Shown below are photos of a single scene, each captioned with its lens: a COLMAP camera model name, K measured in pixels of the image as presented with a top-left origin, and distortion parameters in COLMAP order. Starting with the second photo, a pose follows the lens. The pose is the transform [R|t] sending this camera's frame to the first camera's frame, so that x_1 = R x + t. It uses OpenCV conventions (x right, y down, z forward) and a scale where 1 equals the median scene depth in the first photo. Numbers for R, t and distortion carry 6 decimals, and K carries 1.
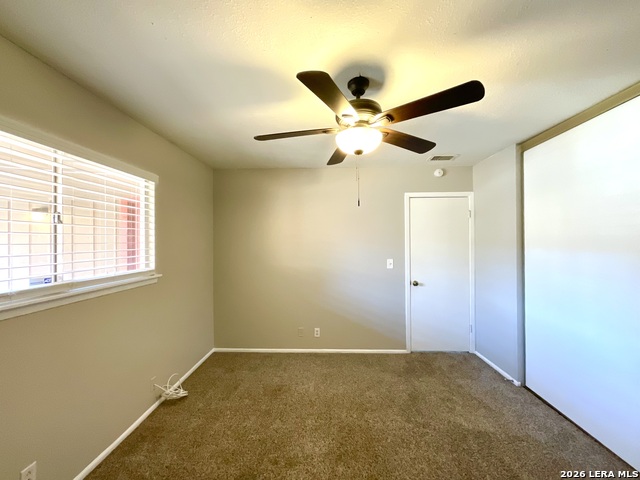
lens RADIAL K [[258.8, 0, 319.1], [0, 258.8, 242.4], [0, 0, 1]] dist [-0.001733, 0.000817]
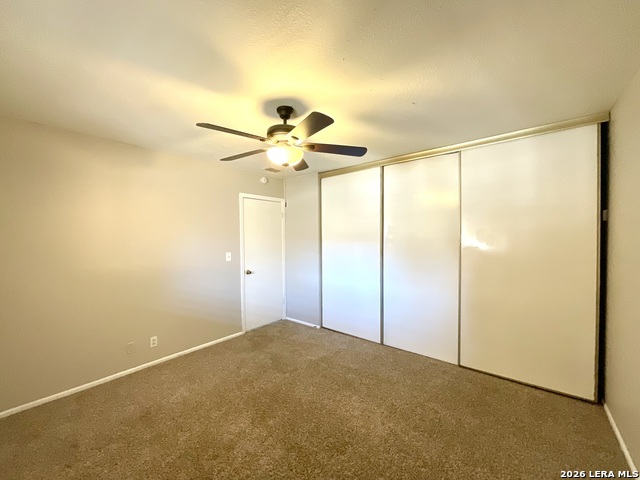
lens RADIAL K [[258.8, 0, 324.0], [0, 258.8, 242.8], [0, 0, 1]] dist [-0.001733, 0.000817]
pose [[0.594497, -0.018090, 0.803895, -0.416193], [0.004216, 0.999803, 0.019380, 0.006002], [-0.804087, -0.008133, 0.594456, 0.047260]]
